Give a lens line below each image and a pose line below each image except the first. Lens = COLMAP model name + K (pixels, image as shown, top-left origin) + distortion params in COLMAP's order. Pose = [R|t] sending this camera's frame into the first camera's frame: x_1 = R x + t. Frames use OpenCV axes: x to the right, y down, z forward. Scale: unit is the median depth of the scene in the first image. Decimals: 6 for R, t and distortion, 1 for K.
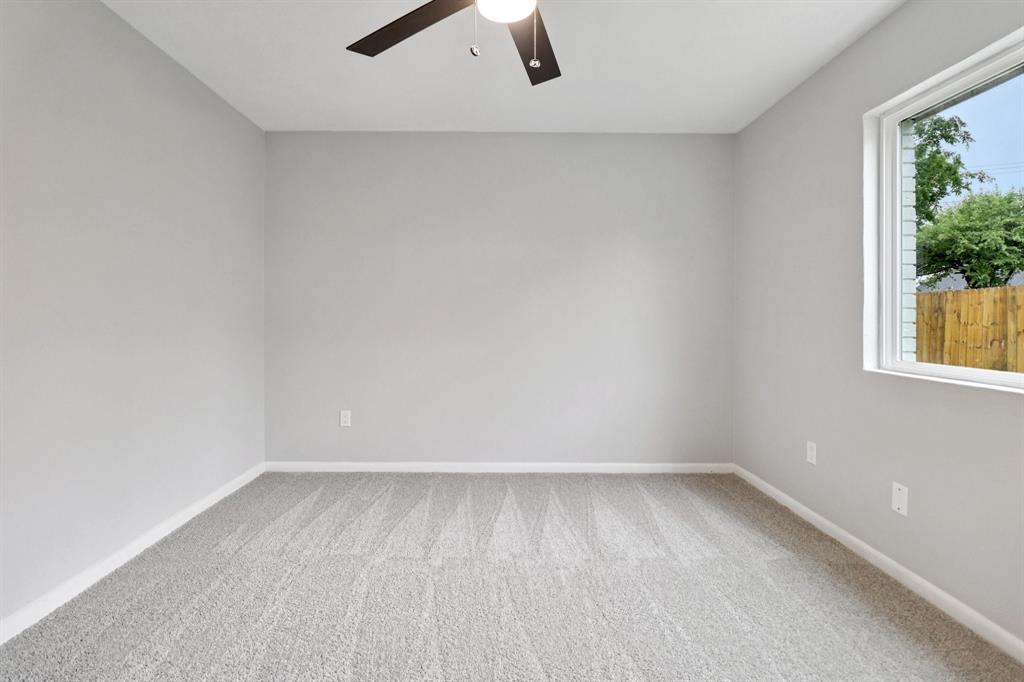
lens RADIAL K [[473.6, 0, 511.0], [0, 473.6, 318.0], [0, 0, 1]] dist [-0.000232, -0.014574]
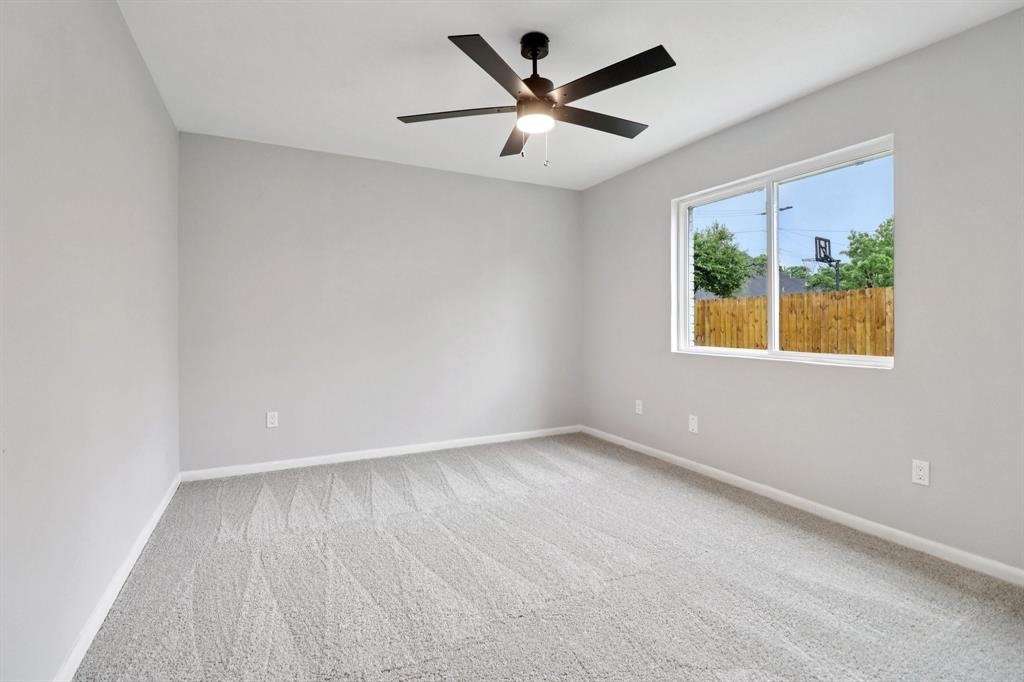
lens RADIAL K [[473.6, 0, 511.0], [0, 473.6, 318.0], [0, 0, 1]] dist [-0.000232, -0.014574]
pose [[0.893291, -0.001924, 0.449475, -0.452109], [0.006940, 0.999931, -0.009511, 0.002883], [-0.449425, 0.011615, 0.893242, -0.219229]]
